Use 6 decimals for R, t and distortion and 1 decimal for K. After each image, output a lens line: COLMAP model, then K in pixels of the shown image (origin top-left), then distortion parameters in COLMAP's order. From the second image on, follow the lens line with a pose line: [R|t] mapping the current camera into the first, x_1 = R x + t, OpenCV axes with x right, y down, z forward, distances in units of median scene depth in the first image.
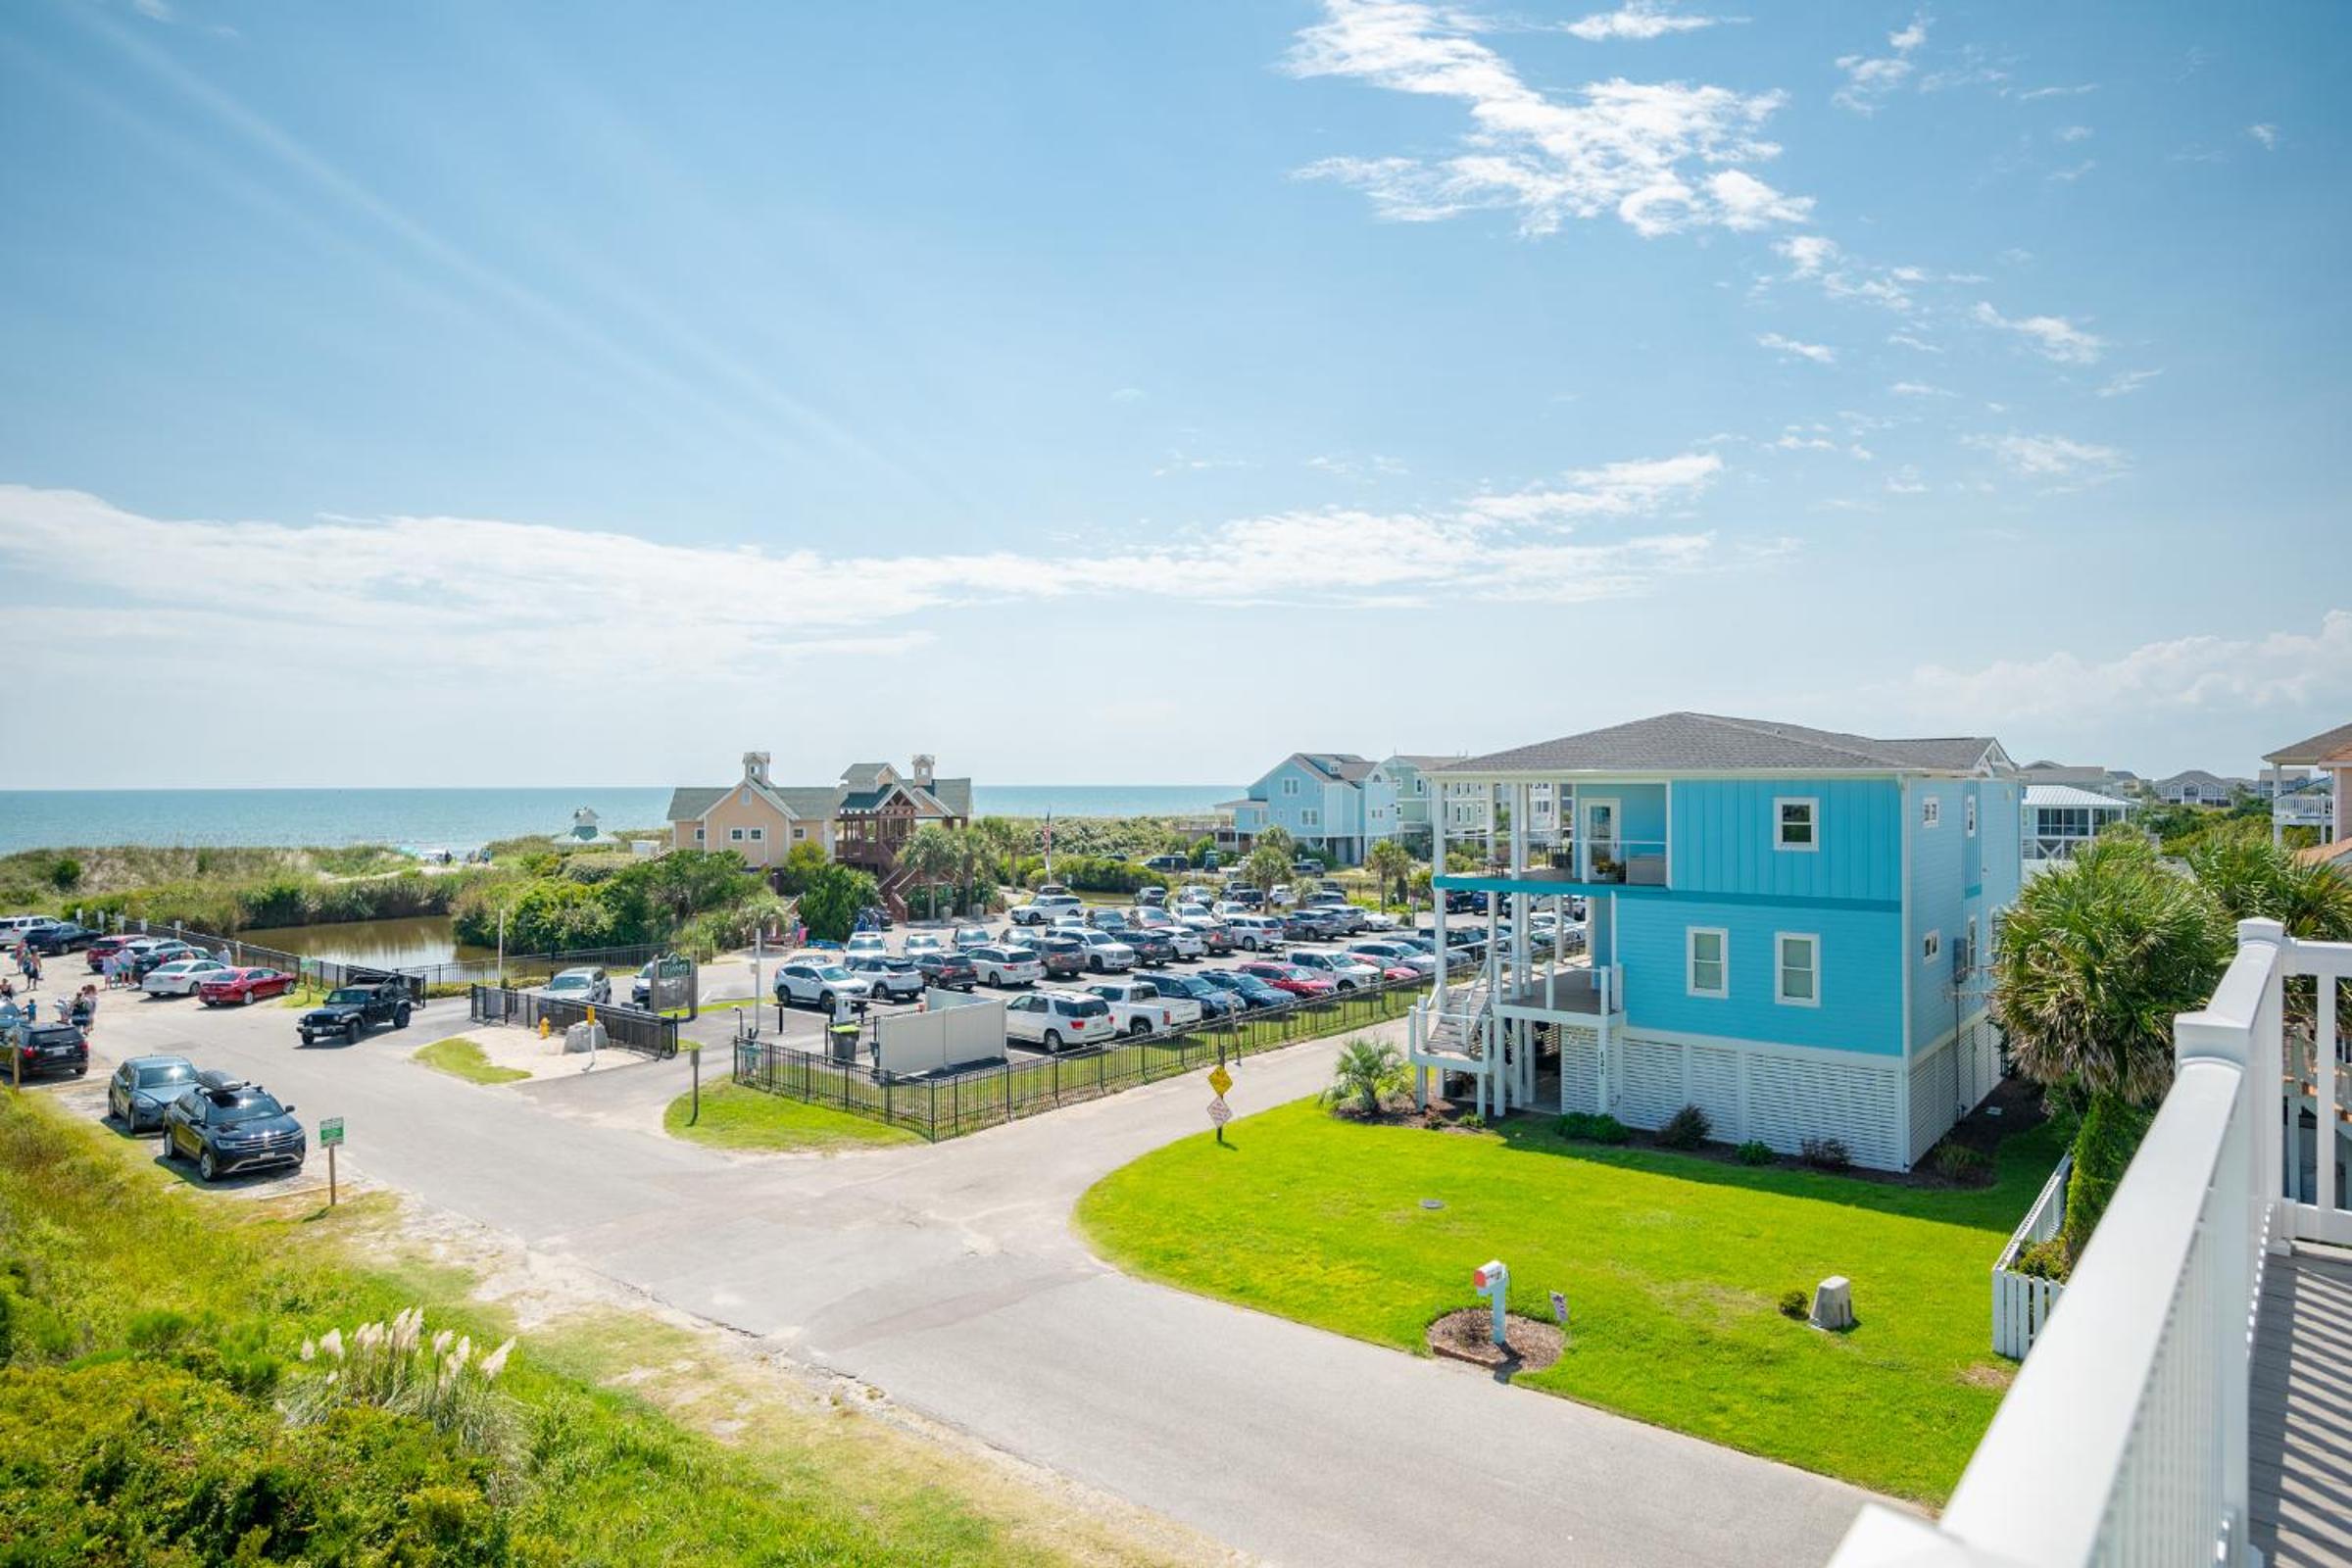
lens RADIAL K [[1385.0, 0, 1170.0], [0, 1385.0, 771.7], [0, 0, 1]] dist [0.000102, 0.000340]
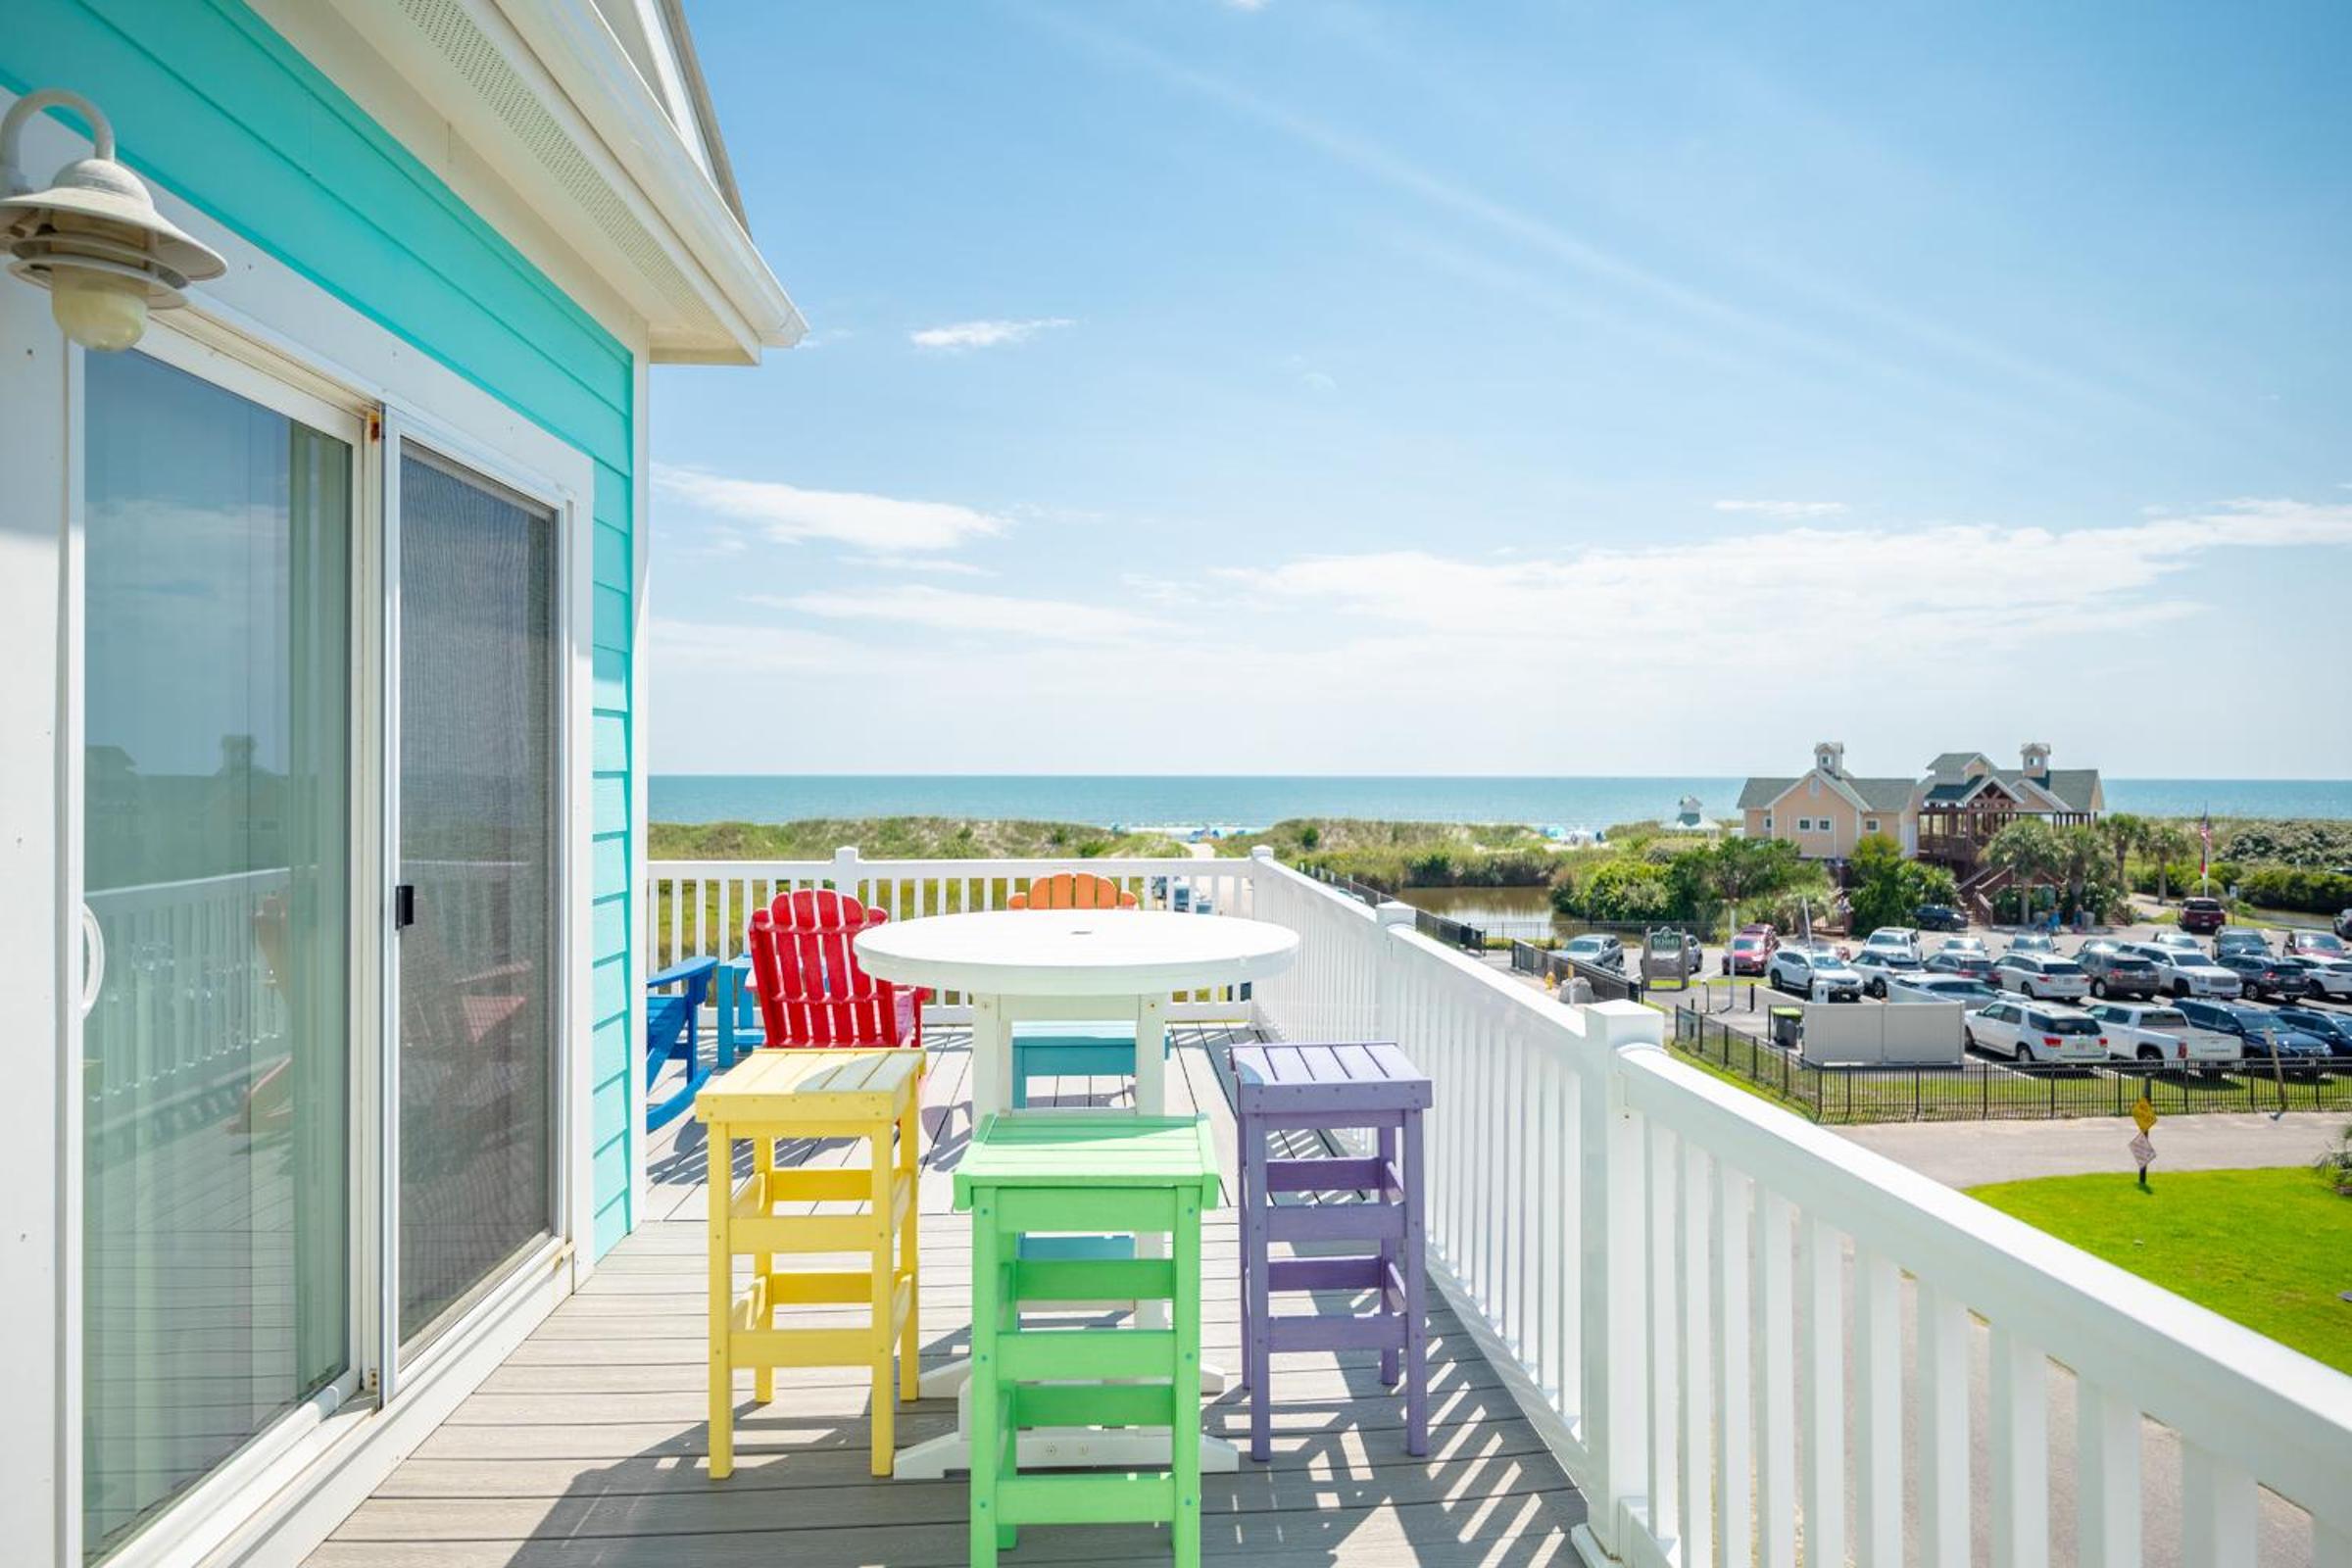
lens RADIAL K [[1369.0, 0, 1183.4], [0, 1369.0, 777.4], [0, 0, 1]] dist [-0.001231, -0.000097]
pose [[0.692235, 0.007848, -0.721629, 0.129039], [0.000478, 0.999936, 0.011332, -0.000301], [0.721672, -0.008189, 0.692187, -0.019394]]
